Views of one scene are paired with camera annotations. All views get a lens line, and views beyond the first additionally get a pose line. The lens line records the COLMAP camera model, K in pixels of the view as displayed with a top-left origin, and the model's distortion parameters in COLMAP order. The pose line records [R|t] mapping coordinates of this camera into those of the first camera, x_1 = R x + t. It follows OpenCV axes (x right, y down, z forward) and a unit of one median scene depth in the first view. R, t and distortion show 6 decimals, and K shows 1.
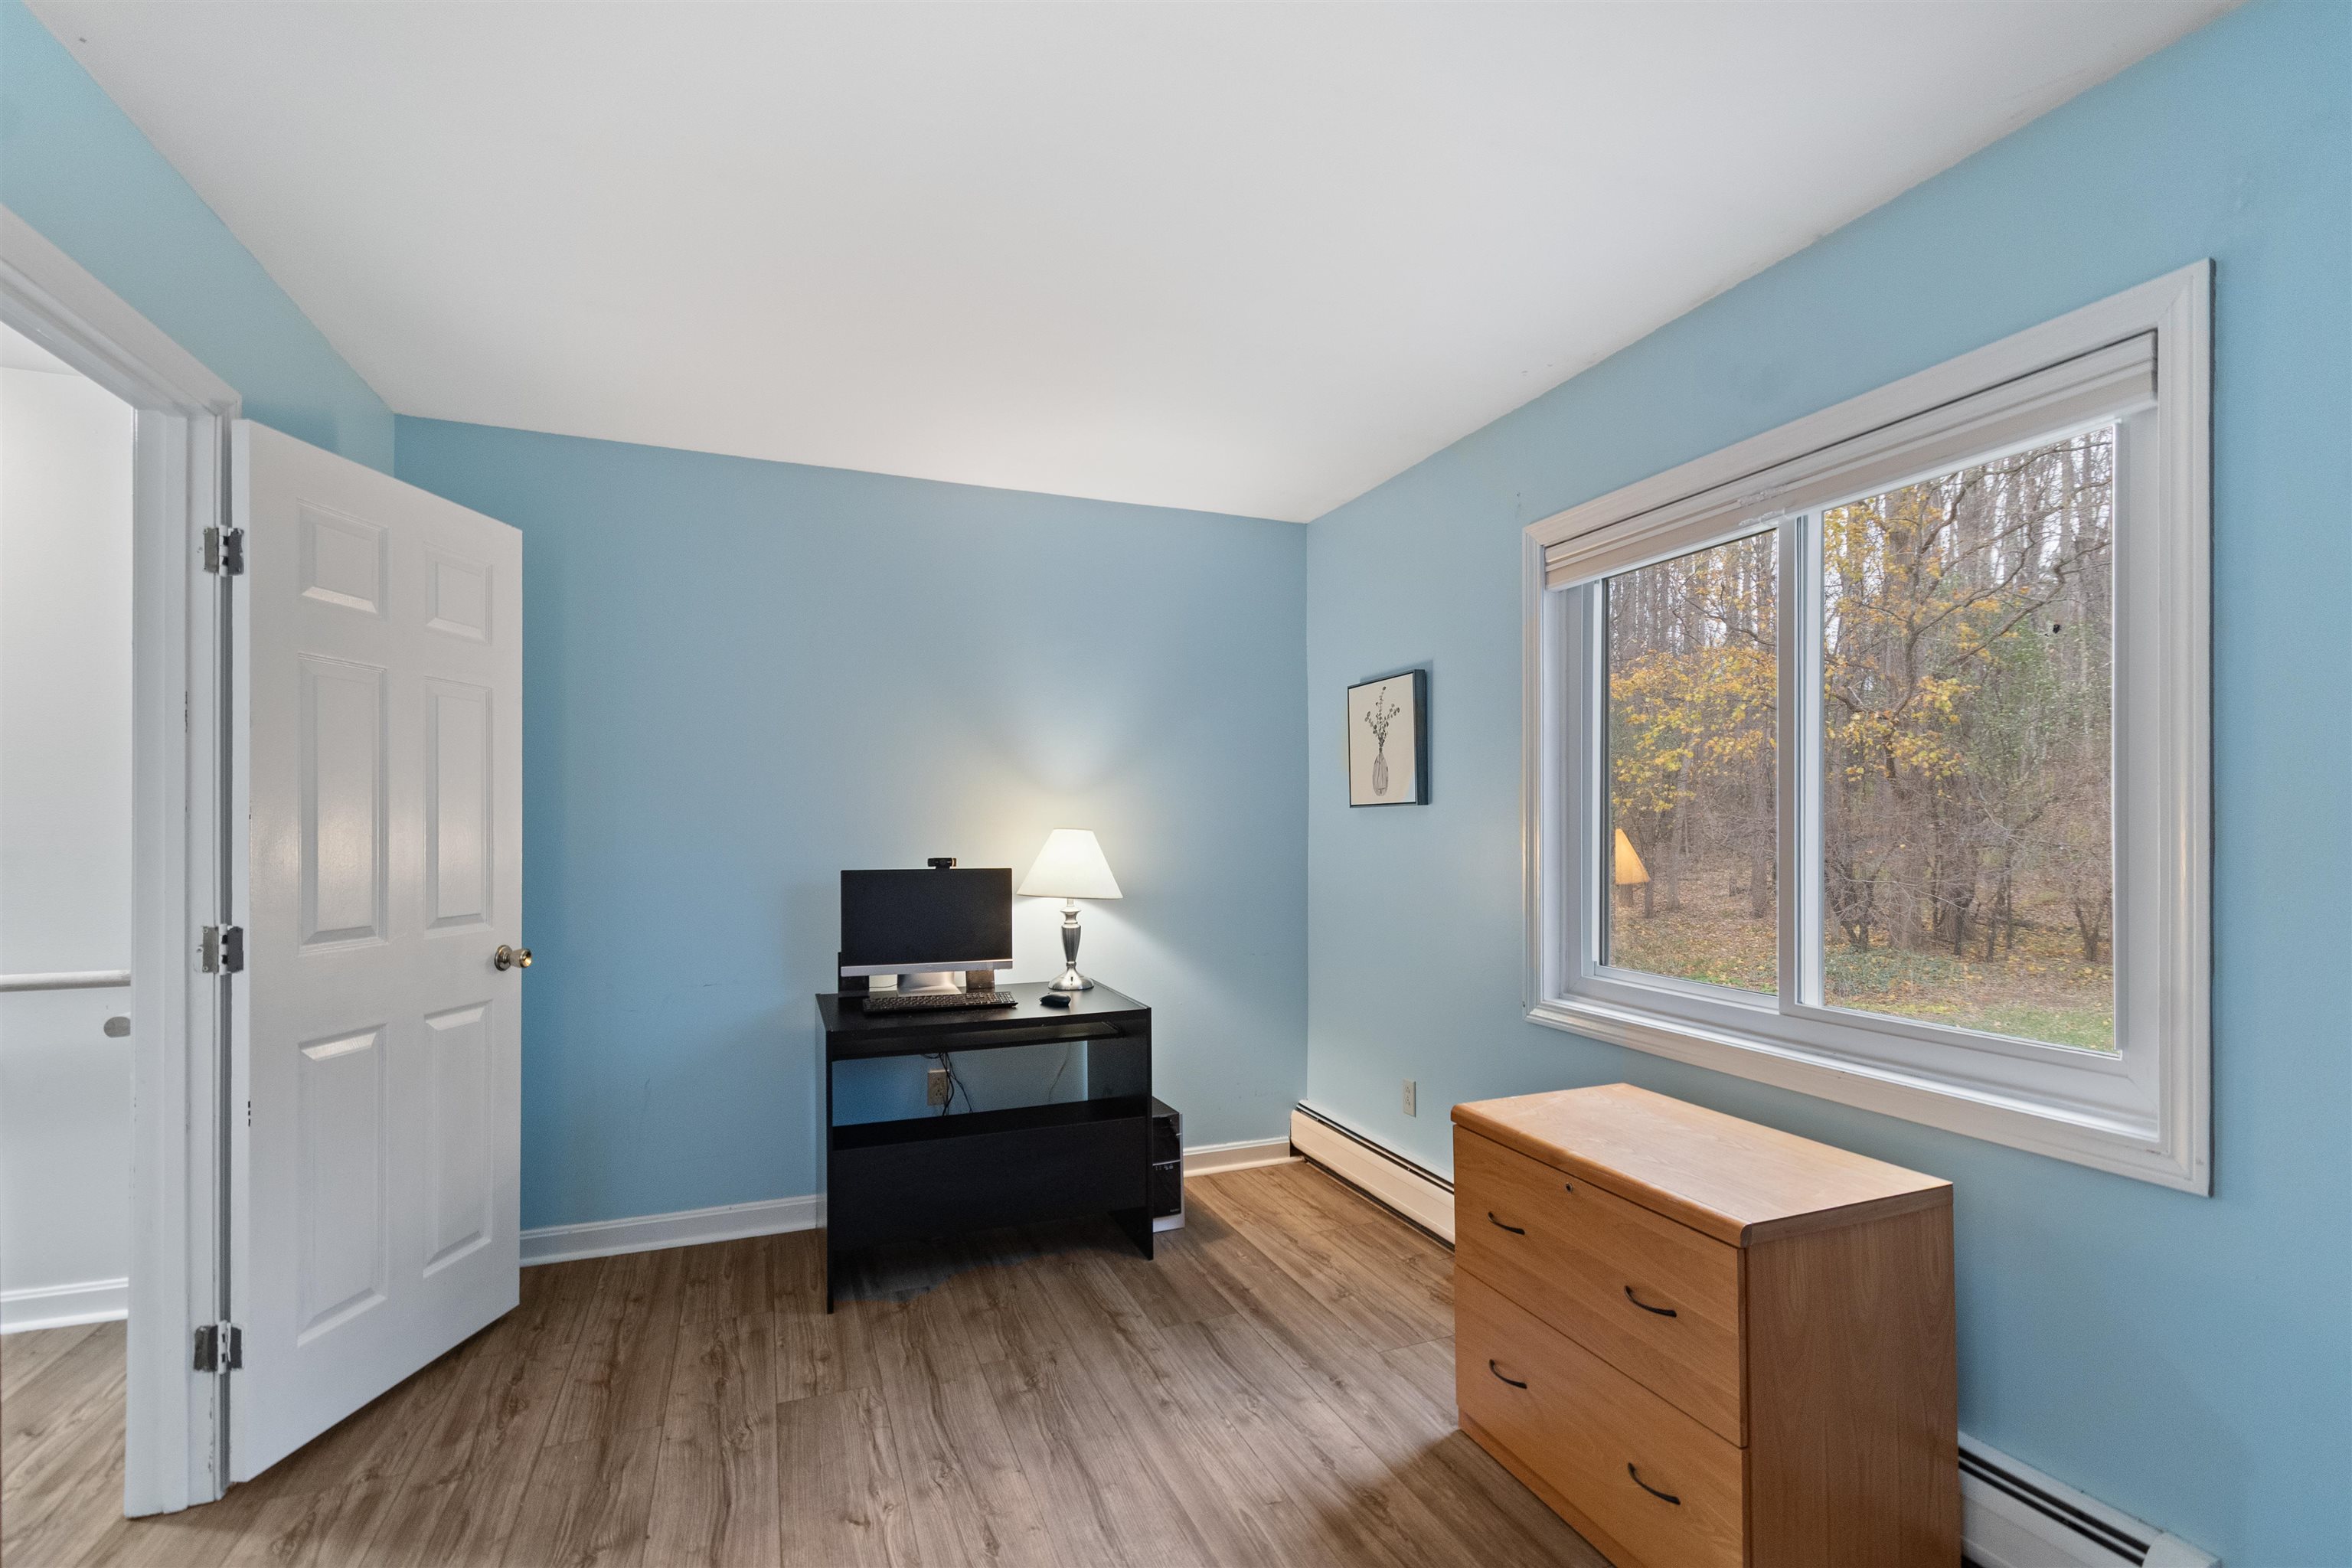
lens RADIAL K [[1057.4, 0, 1215.1], [0, 1057.4, 831.0], [0, 0, 1]] dist [-0.002966, -0.000707]
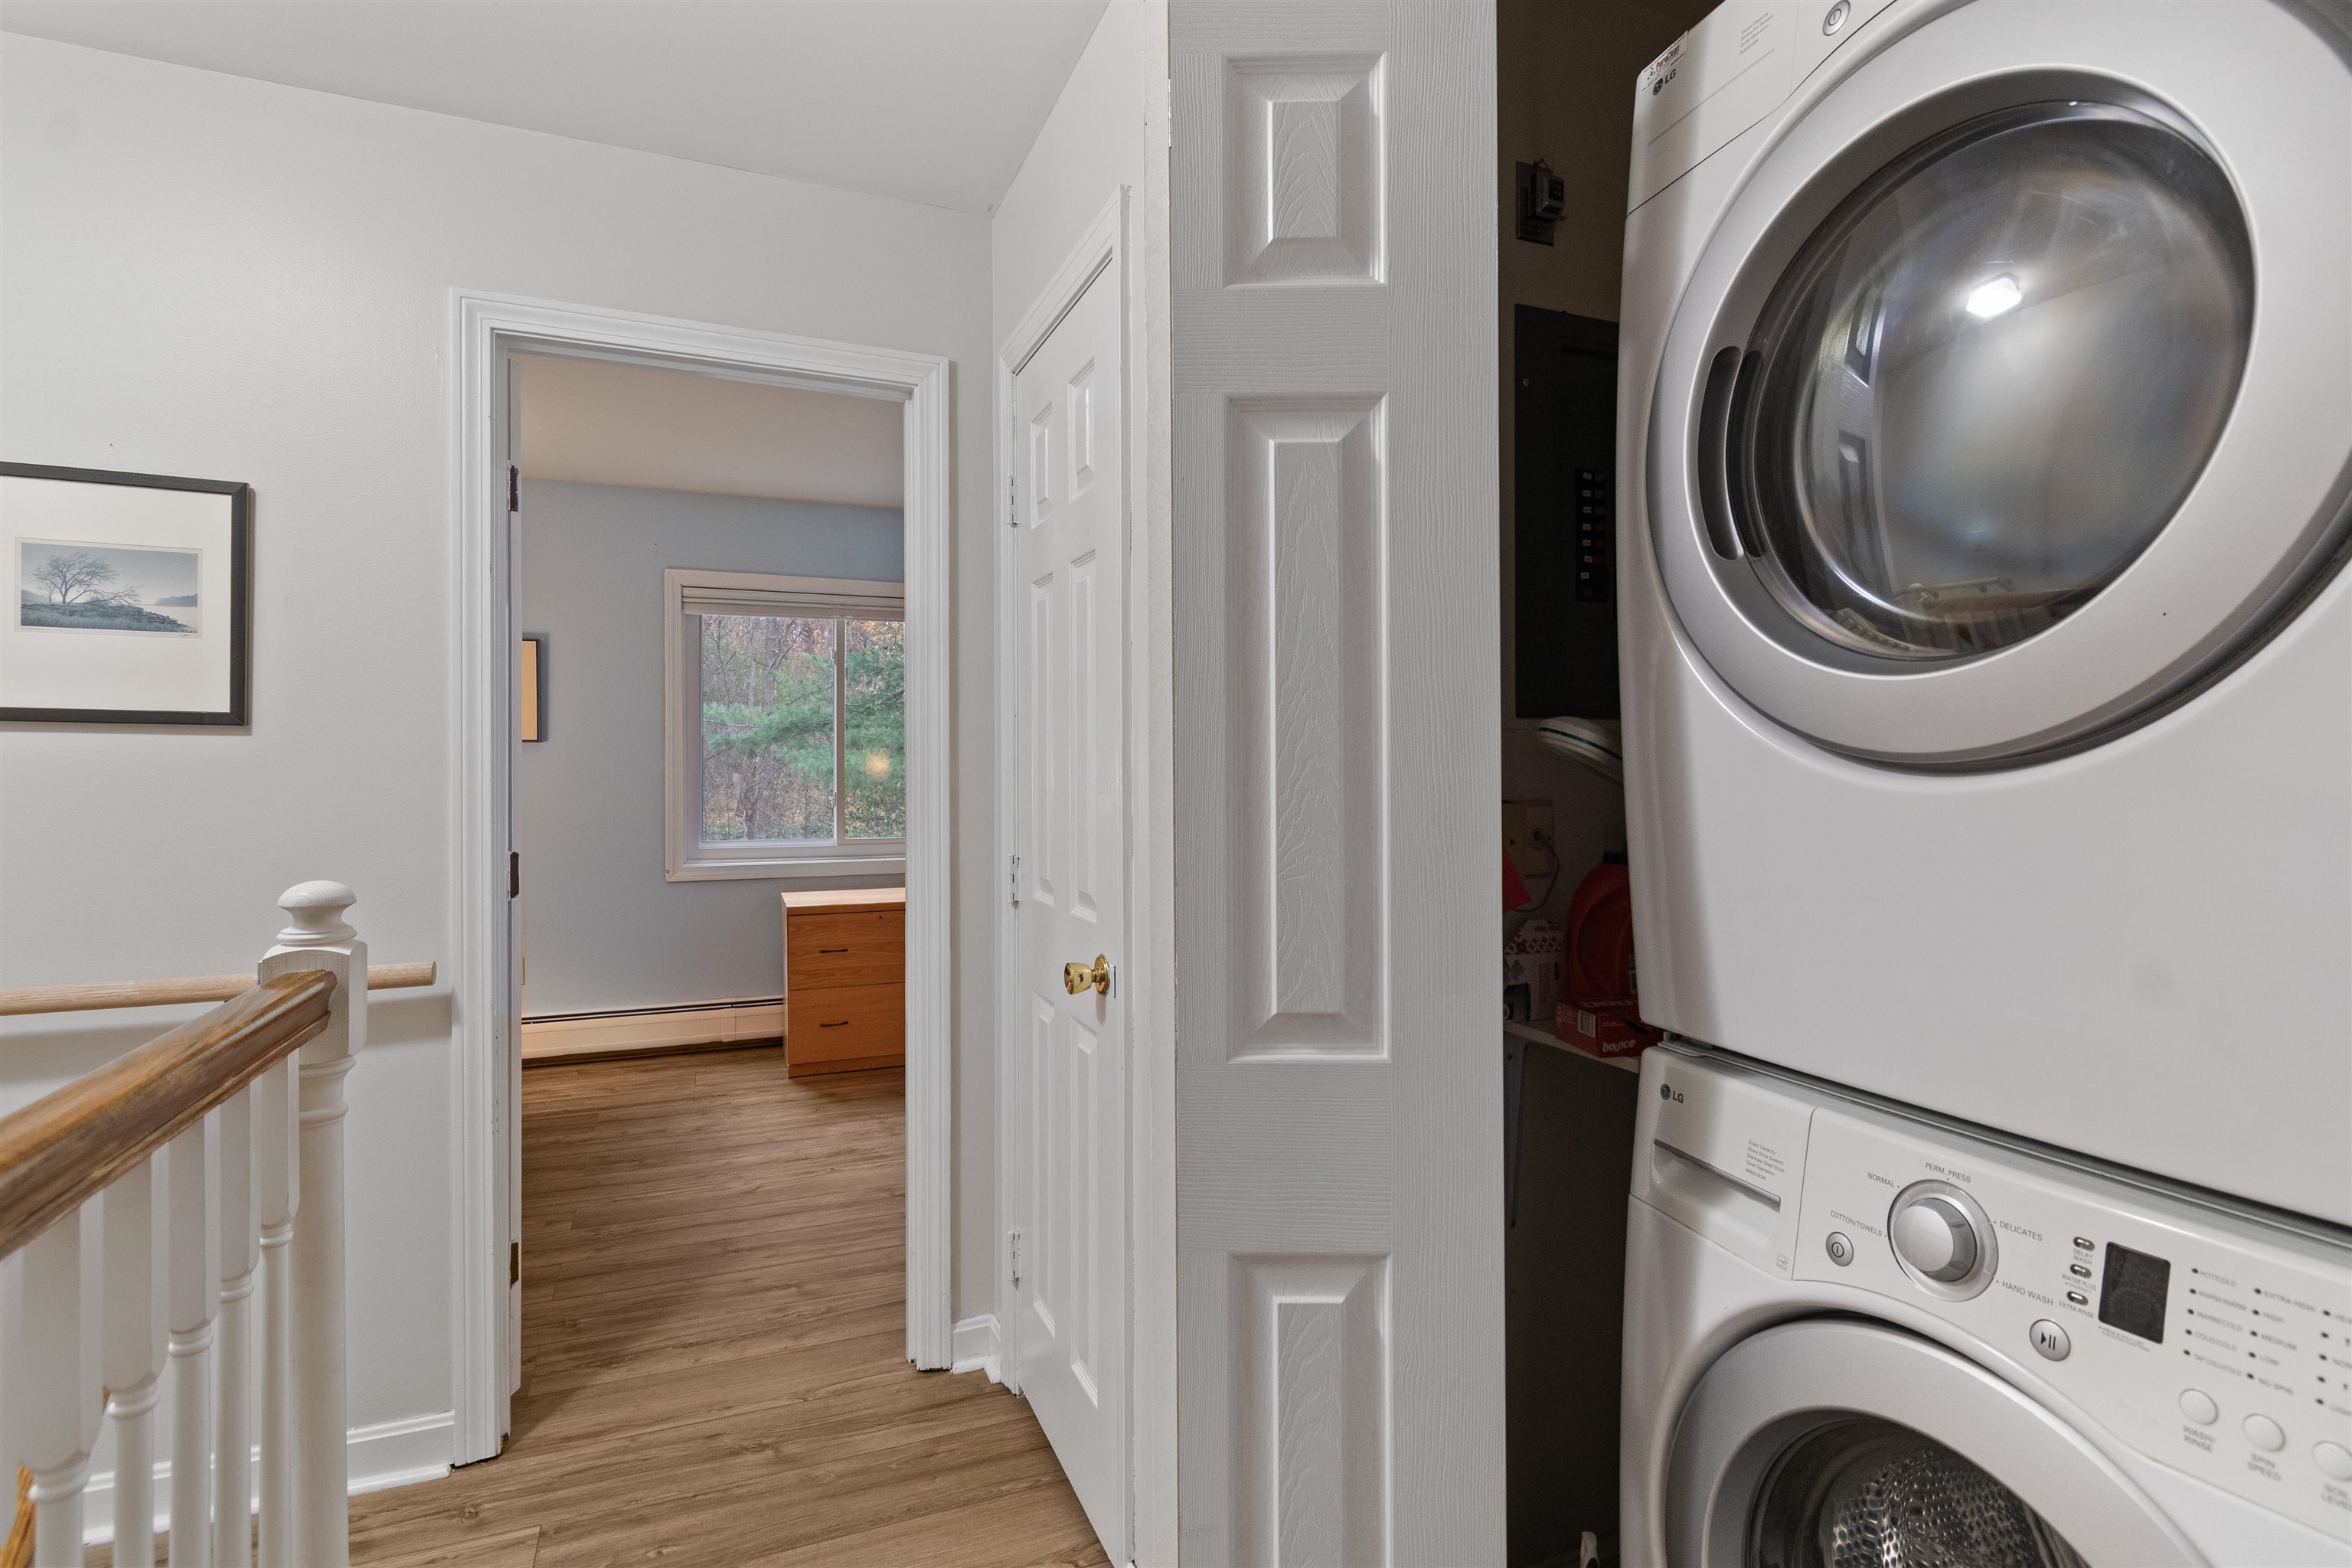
lens RADIAL K [[1178.4, 0, 1189.2], [0, 1178.4, 766.3], [0, 0, 1]] dist [0.002448, -0.000085]
pose [[-0.016441, -0.005703, 0.999849, -1.957199], [0.007800, 0.999953, 0.005831, 0.005140], [-0.999834, 0.007895, -0.016395, 0.333128]]
